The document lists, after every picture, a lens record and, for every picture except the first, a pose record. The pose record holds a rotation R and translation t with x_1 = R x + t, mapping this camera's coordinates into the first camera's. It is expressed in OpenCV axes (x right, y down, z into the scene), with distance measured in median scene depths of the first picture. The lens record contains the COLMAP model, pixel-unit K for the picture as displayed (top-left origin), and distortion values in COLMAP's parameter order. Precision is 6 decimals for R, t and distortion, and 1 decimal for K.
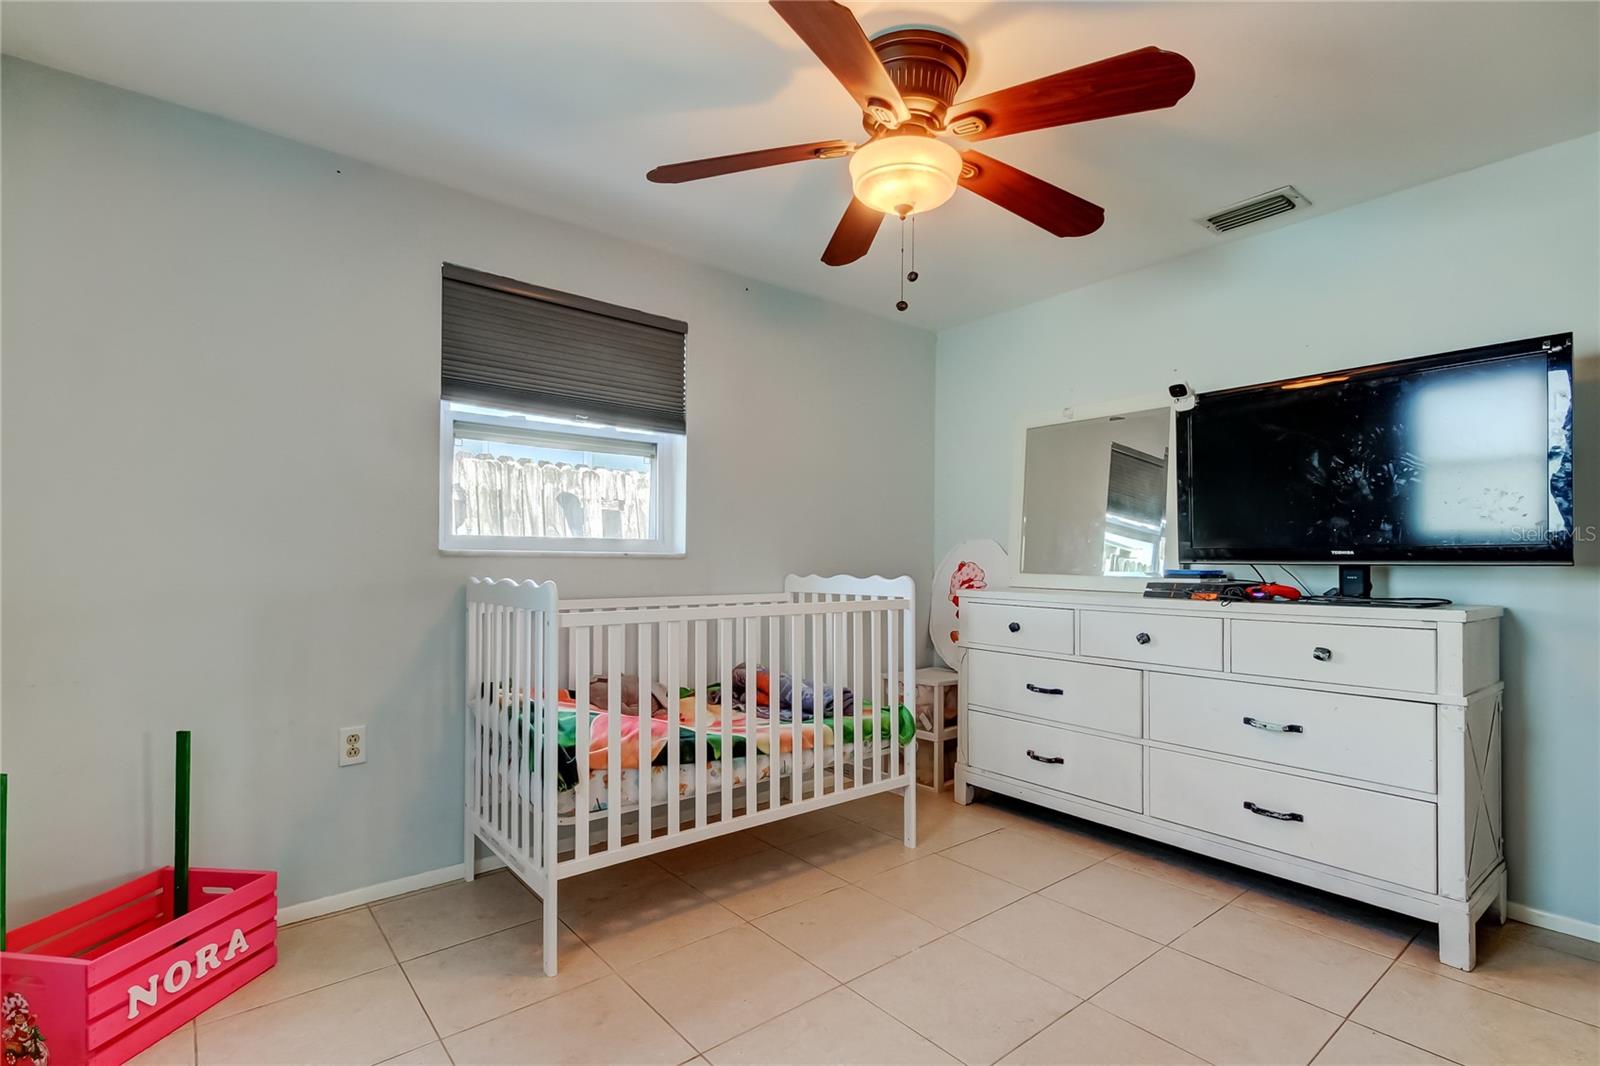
lens RADIAL K [[752.9, 0, 810.2], [0, 752.9, 565.3], [0, 0, 1]] dist [-0.000476, 0.000331]
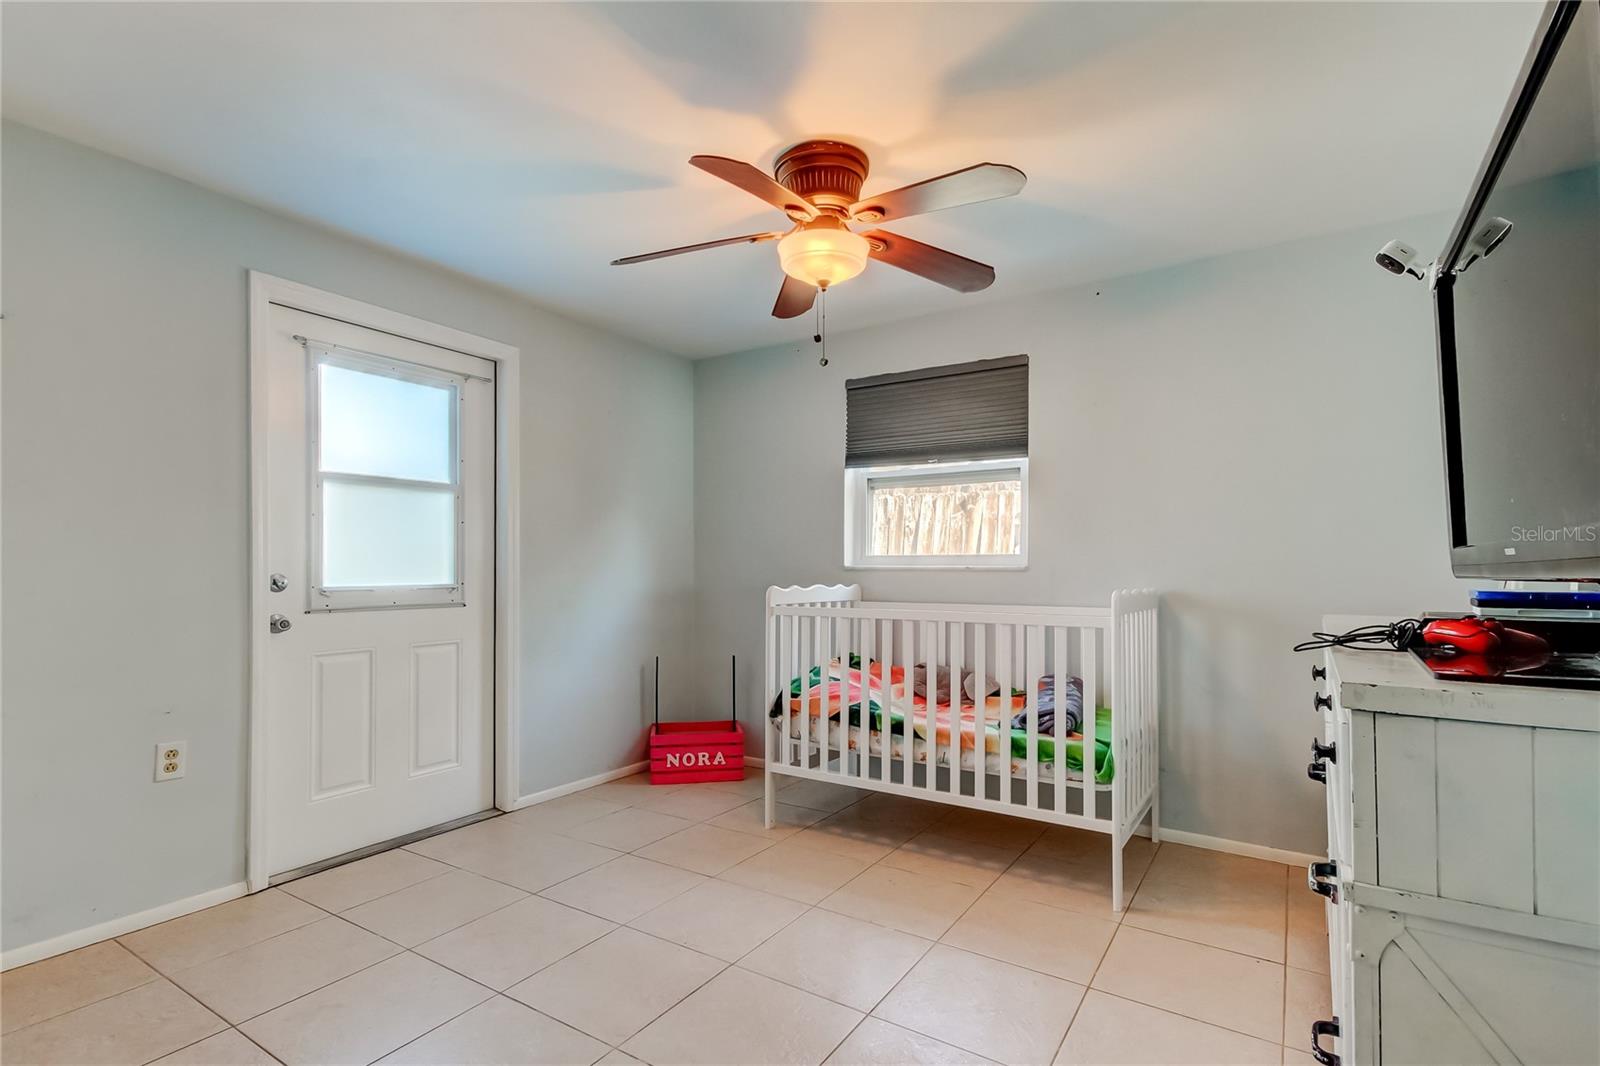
lens RADIAL K [[752.9, 0, 810.2], [0, 752.9, 565.3], [0, 0, 1]] dist [-0.000476, 0.000331]
pose [[0.298023, -0.004376, -0.954549, 1.010752], [-0.003782, 0.999976, -0.005765, -0.012401], [0.954551, 0.005328, 0.298000, 0.489839]]
